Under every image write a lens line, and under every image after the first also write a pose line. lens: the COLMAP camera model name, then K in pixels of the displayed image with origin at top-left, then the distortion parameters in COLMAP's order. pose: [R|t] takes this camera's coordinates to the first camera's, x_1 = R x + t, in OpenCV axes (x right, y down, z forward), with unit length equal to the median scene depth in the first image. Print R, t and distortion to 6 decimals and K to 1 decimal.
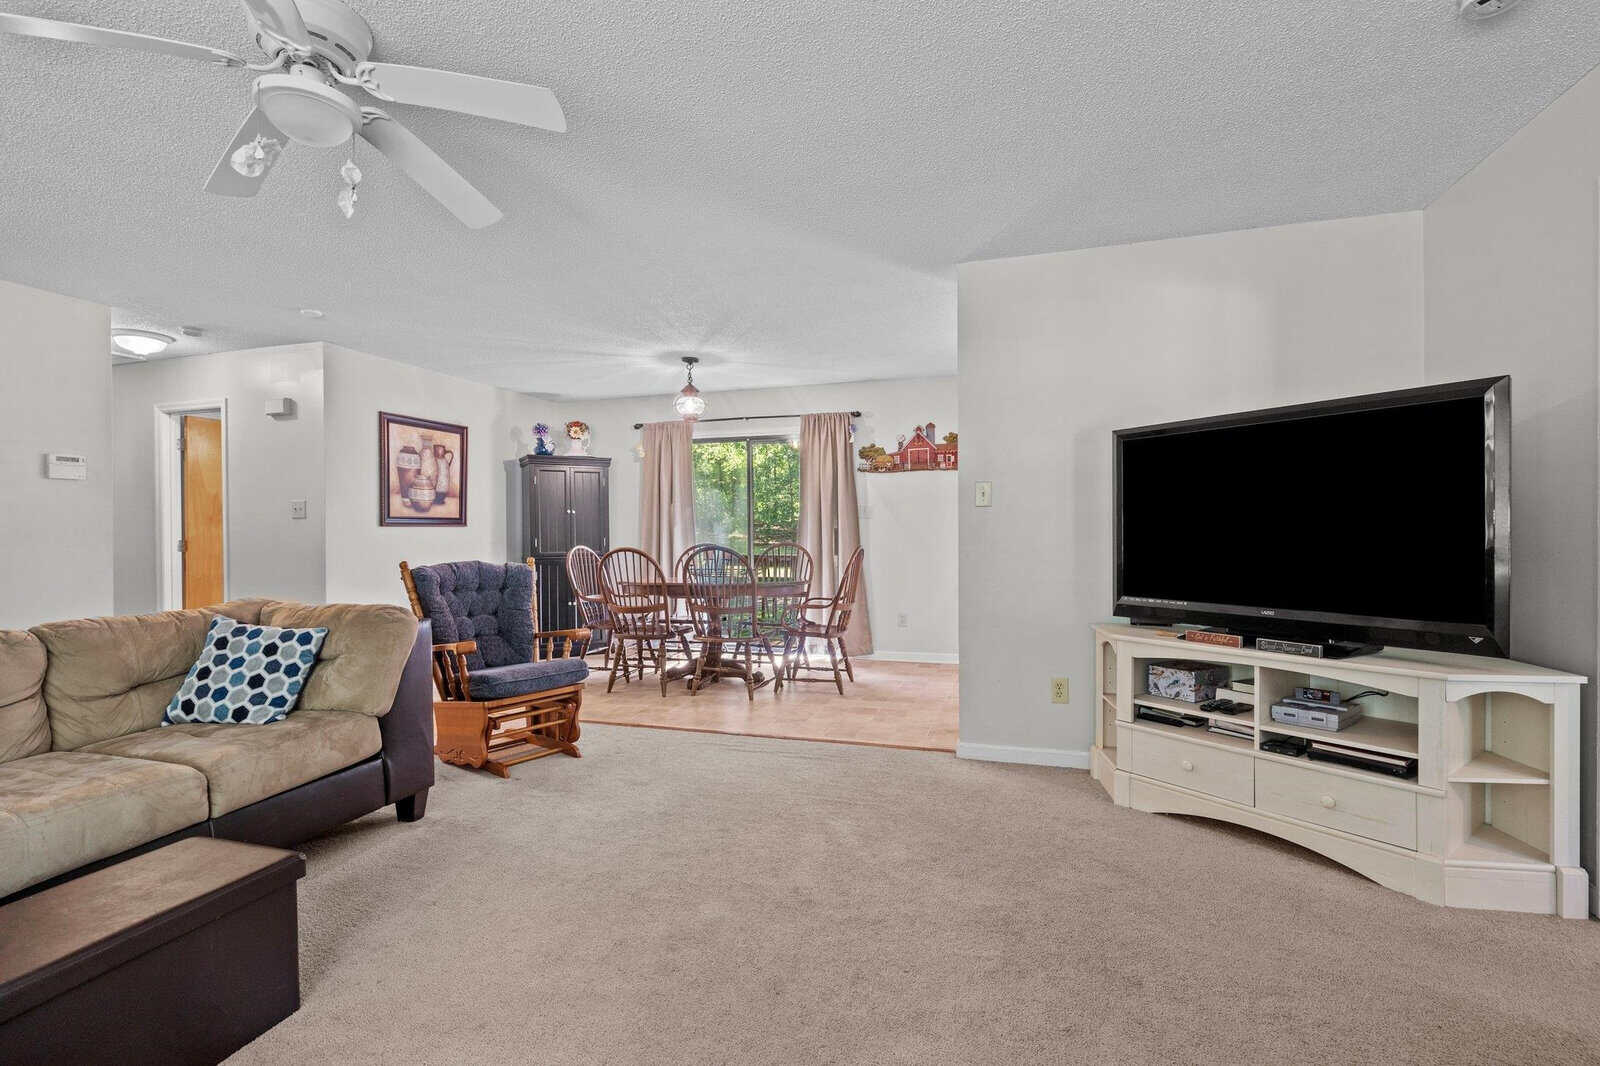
lens RADIAL K [[744.6, 0, 803.9], [0, 744.6, 539.1], [0, 0, 1]] dist [0.001002, 0.000690]
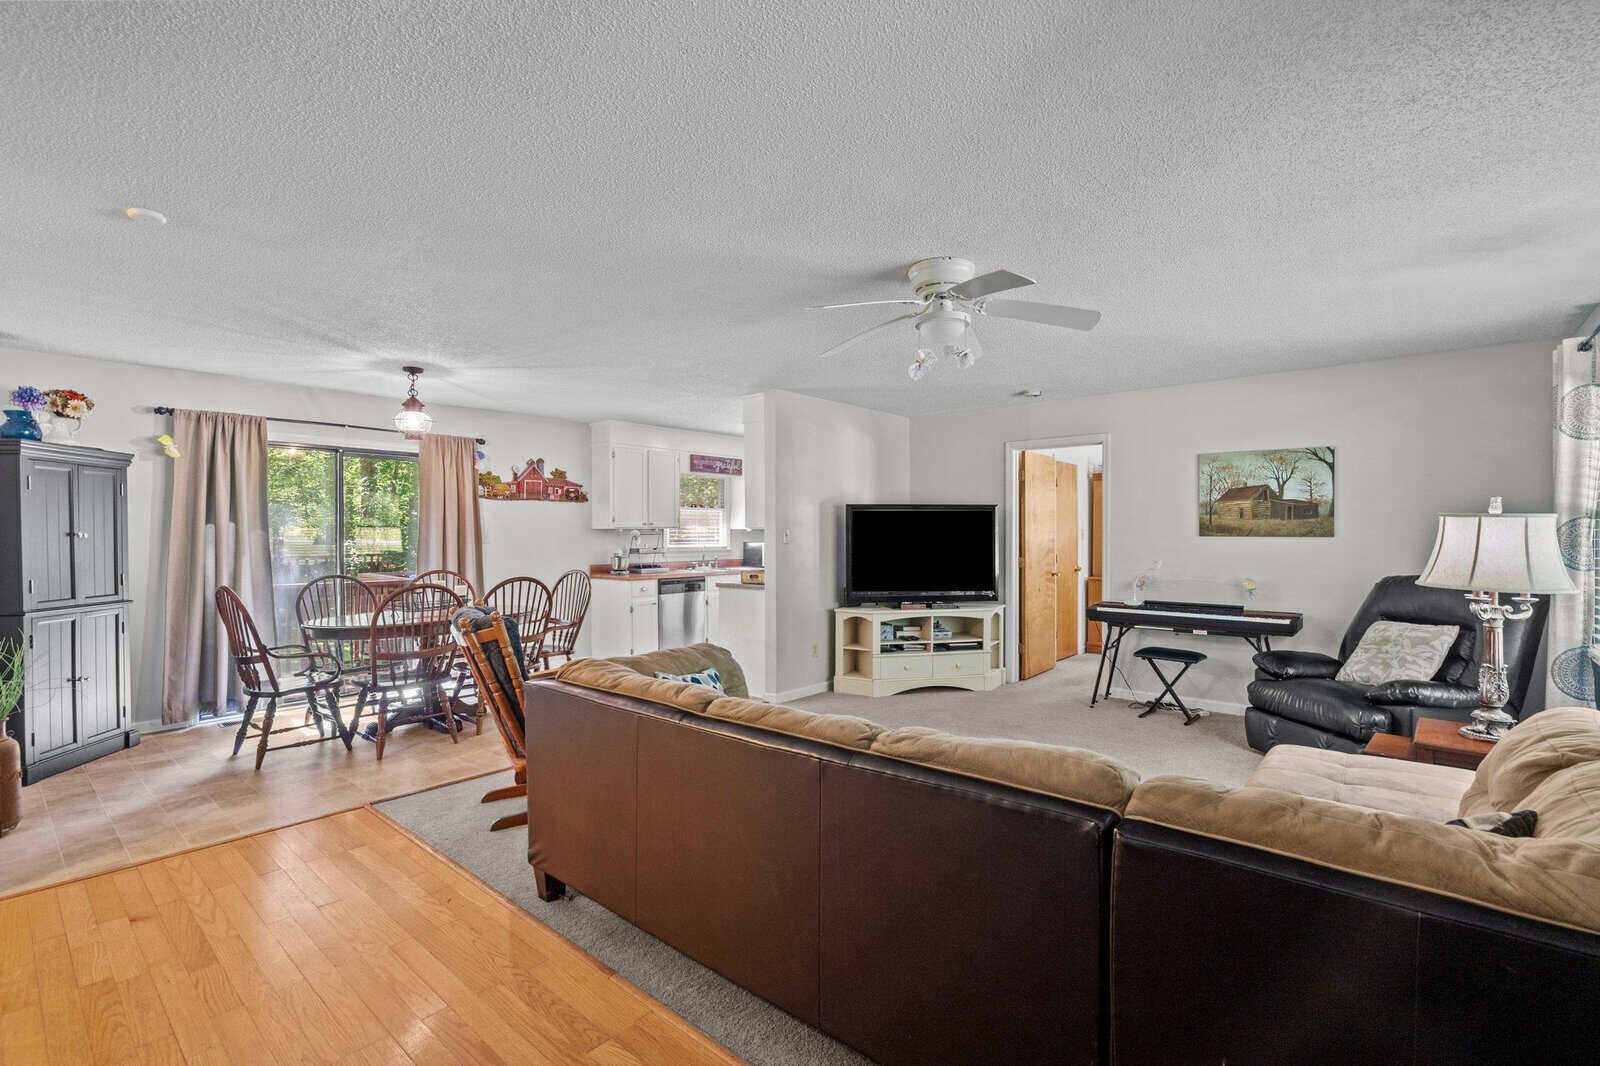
lens RADIAL K [[717.2, 0, 801.0], [0, 717.2, 544.7], [0, 0, 1]] dist [-0.000956, -0.000367]
pose [[0.389805, -0.009967, 0.920843, -0.697897], [0.007445, 0.999943, 0.007672, -0.031480], [-0.920867, 0.003865, 0.389857, 0.218536]]
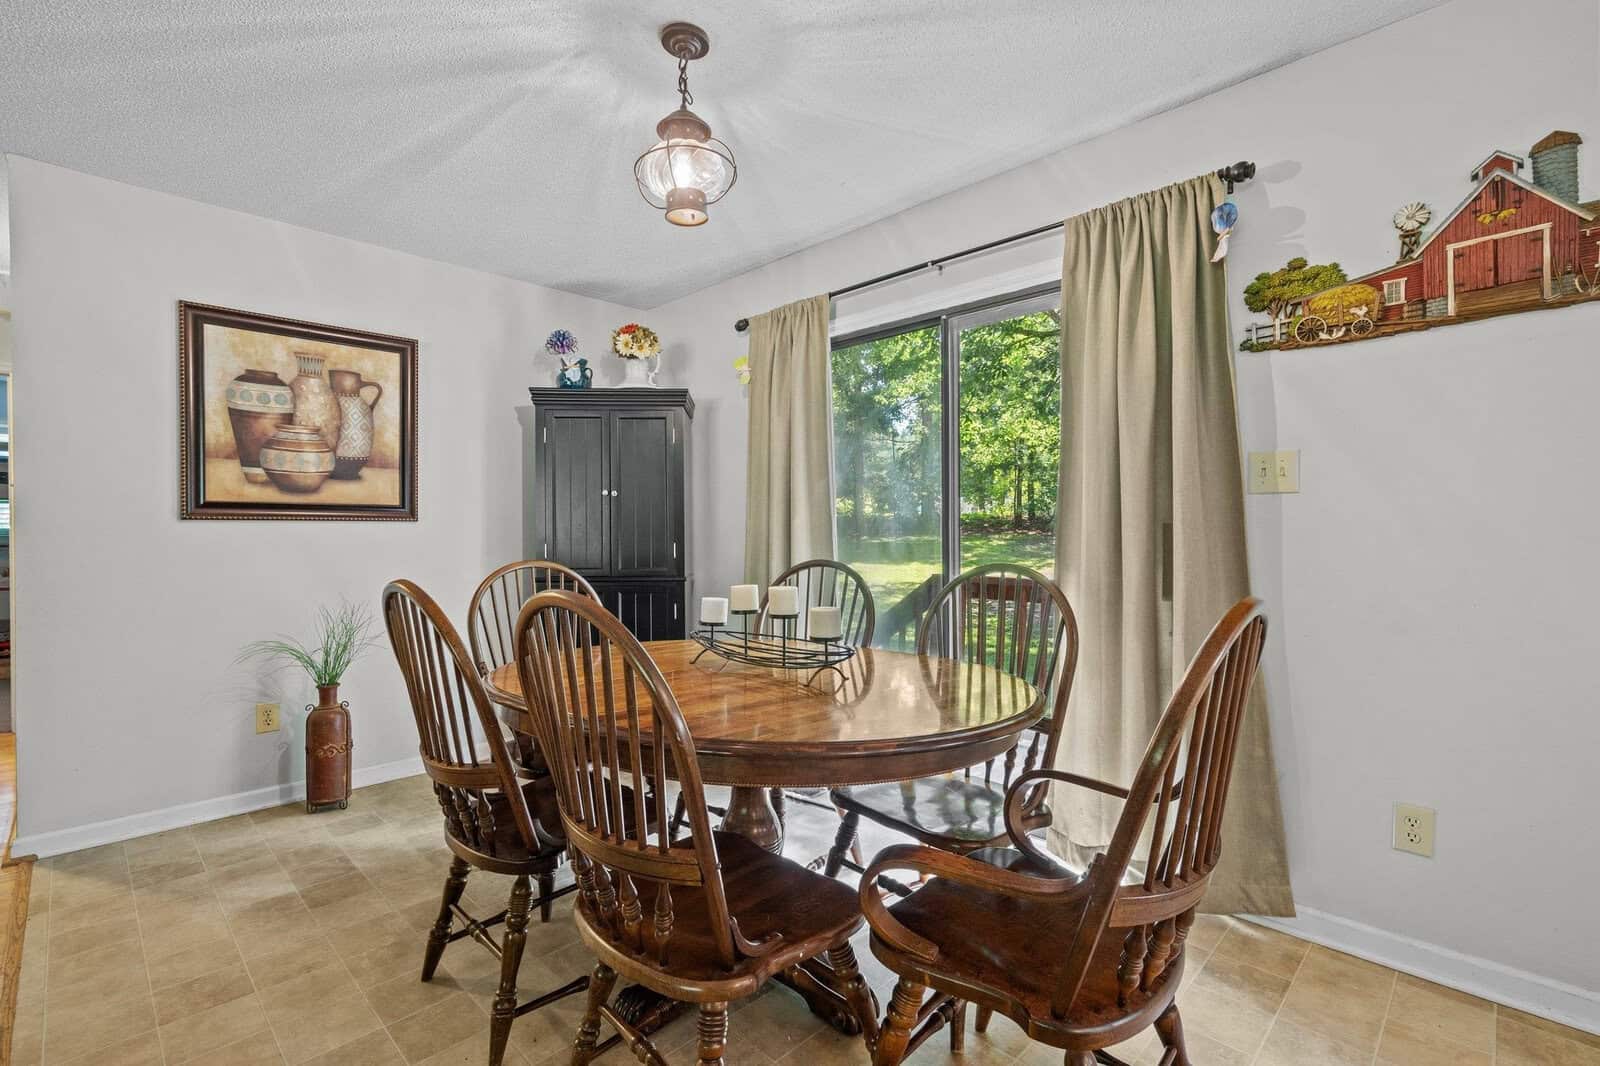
lens RADIAL K [[728.7, 0, 803.4], [0, 728.7, 533.7], [0, 0, 1]] dist [-0.001886, 0.000065]
pose [[0.891221, 0.004759, -0.453544, 0.048709], [-0.007275, 0.999966, -0.003804, -0.007799], [0.453511, 0.006689, 0.891226, 0.660786]]
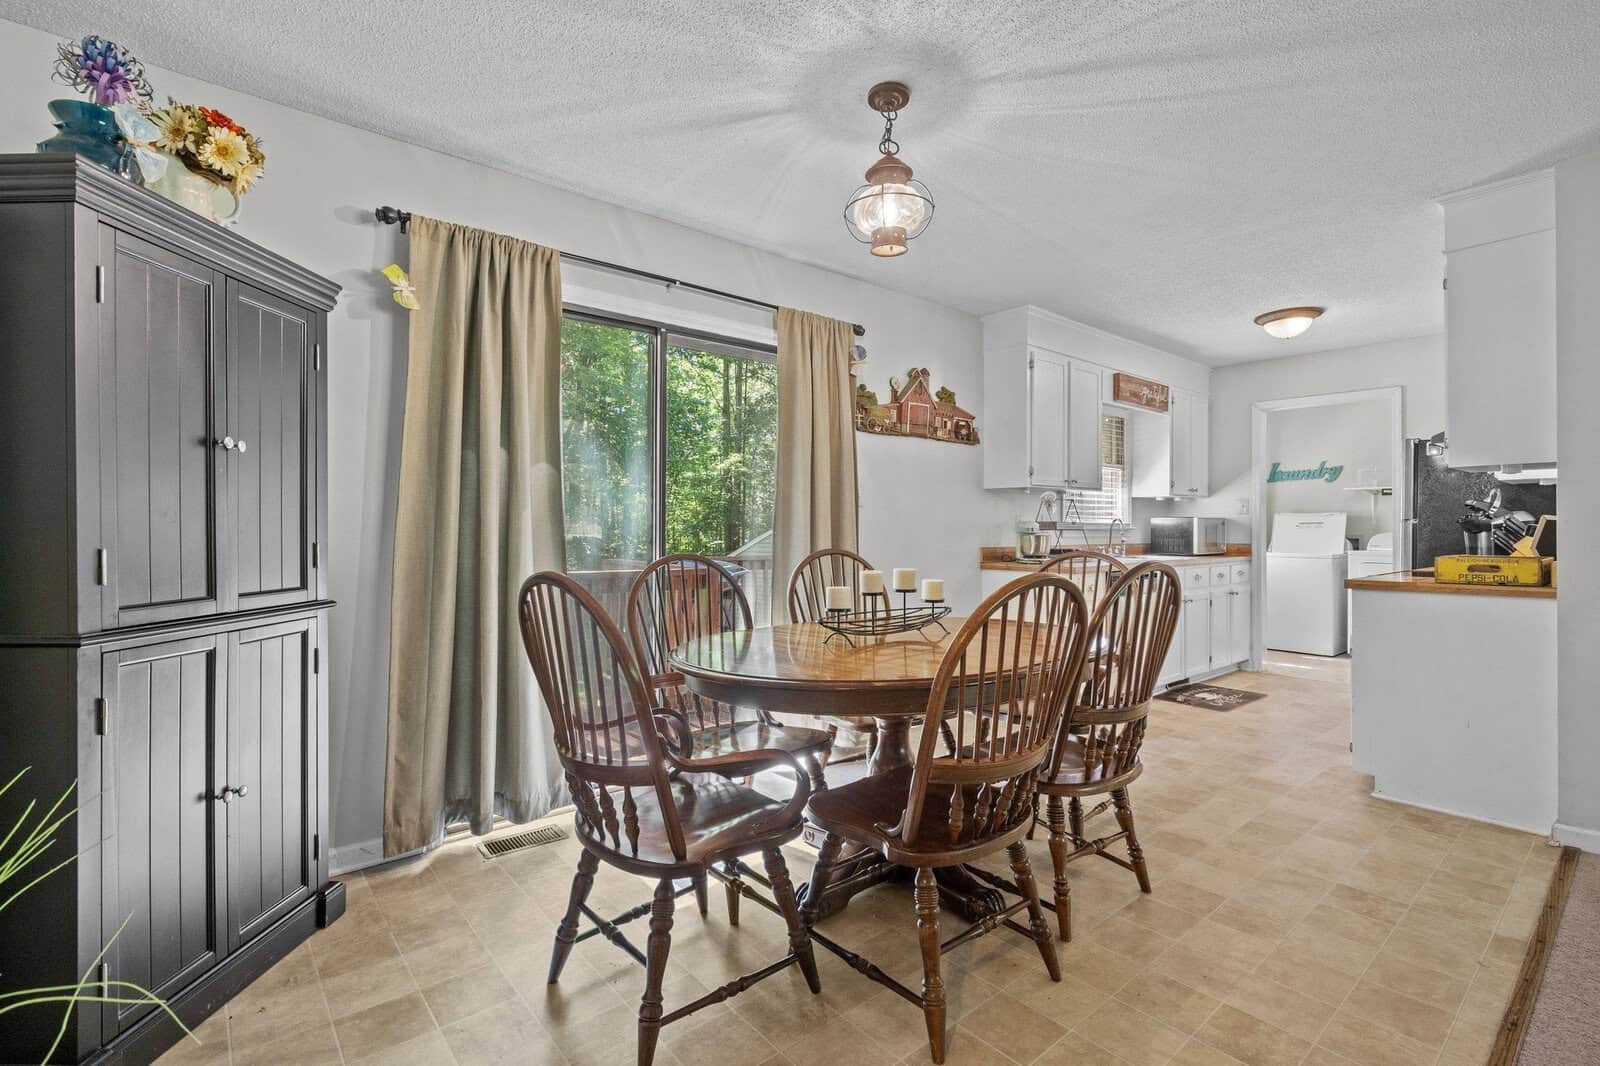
lens RADIAL K [[728.7, 0, 803.4], [0, 728.7, 533.7], [0, 0, 1]] dist [-0.001886, 0.000065]
pose [[0.533610, -0.000391, 0.845731, -0.464186], [0.002423, 0.999996, -0.001066, -0.004998], [-0.845727, 0.002618, 0.533609, 0.759994]]
